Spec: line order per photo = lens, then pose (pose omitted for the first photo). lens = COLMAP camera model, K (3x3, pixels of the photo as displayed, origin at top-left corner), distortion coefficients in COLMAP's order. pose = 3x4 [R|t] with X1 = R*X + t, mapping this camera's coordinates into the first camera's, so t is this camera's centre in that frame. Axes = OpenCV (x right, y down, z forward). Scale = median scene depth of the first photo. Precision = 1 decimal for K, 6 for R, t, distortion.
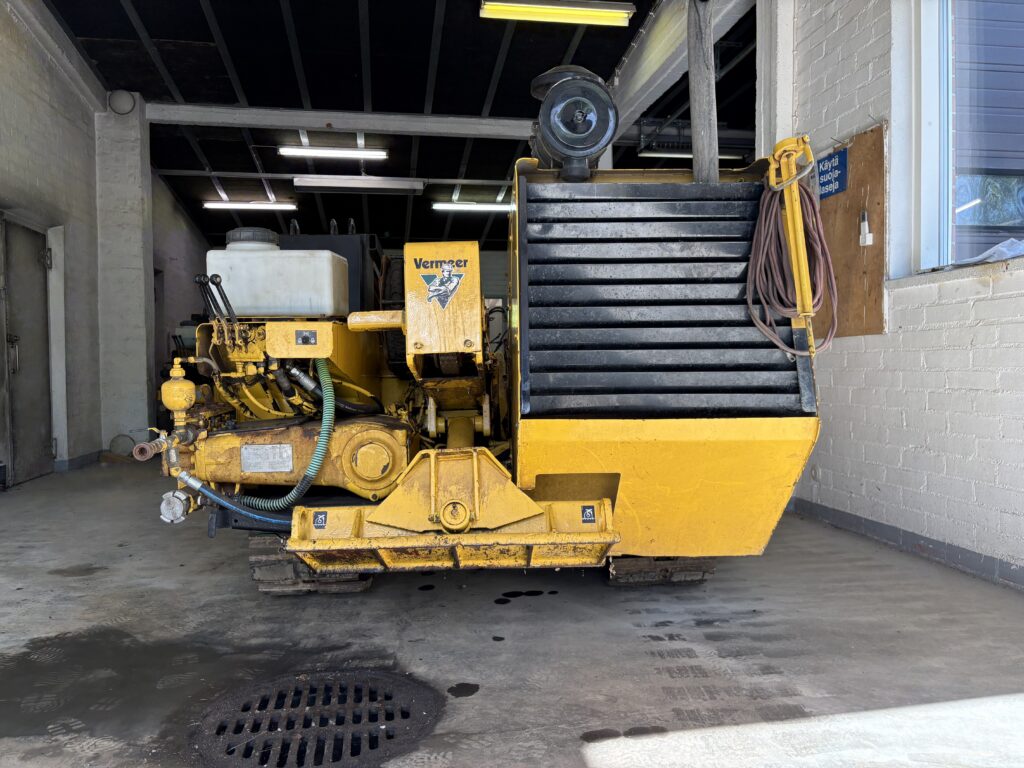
lens RADIAL K [[791.6, 0, 512.0], [0, 791.6, 384.0], [0, 0, 1]] dist [0.041405, 0.001435]
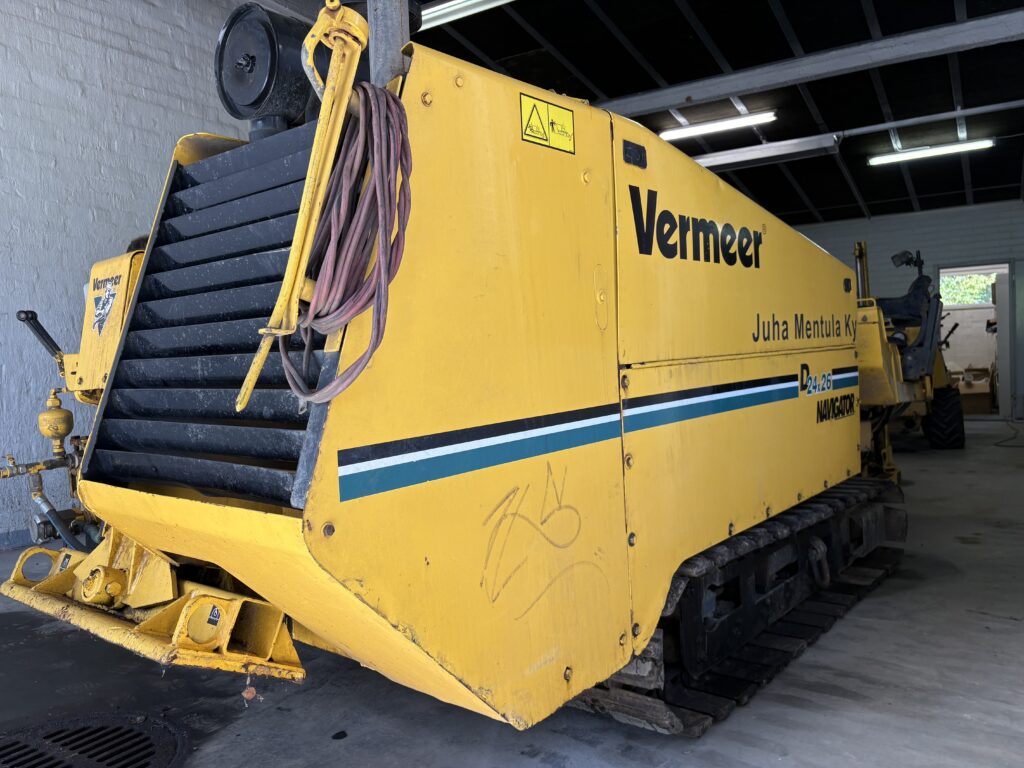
lens RADIAL K [[786.5, 0, 512.0], [0, 786.5, 384.0], [0, 0, 1]] dist [0.038875, -0.045702]
pose [[0.752377, 0.002973, -0.658726, 0.350578], [0.010371, 0.999812, 0.016359, -0.023766], [0.658651, -0.019140, 0.752205, 0.289771]]
